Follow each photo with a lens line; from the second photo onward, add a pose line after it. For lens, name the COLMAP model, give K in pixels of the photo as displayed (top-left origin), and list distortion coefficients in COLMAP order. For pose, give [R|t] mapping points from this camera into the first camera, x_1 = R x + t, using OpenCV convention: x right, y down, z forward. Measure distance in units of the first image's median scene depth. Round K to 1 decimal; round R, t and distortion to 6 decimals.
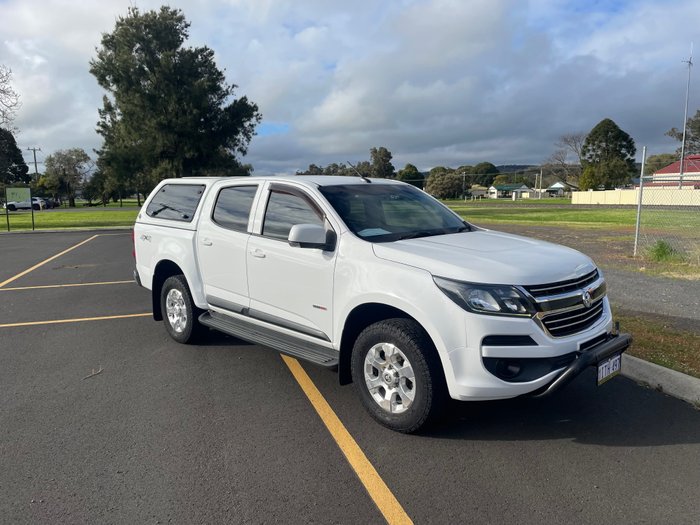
lens RADIAL K [[532.0, 0, 355.5], [0, 532.0, 263.2], [0, 0, 1]] dist [0.094139, -0.128133]
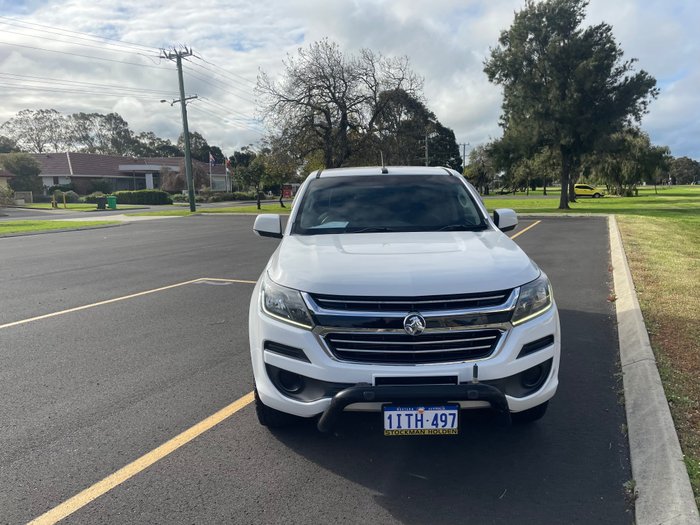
lens RADIAL K [[532.0, 0, 355.5], [0, 532.0, 263.2], [0, 0, 1]] dist [0.094139, -0.128133]
pose [[0.715489, 0.101292, -0.691242, 0.098648], [-0.086367, 0.994668, 0.056358, -0.006304], [0.693264, 0.019377, 0.720423, 0.043574]]
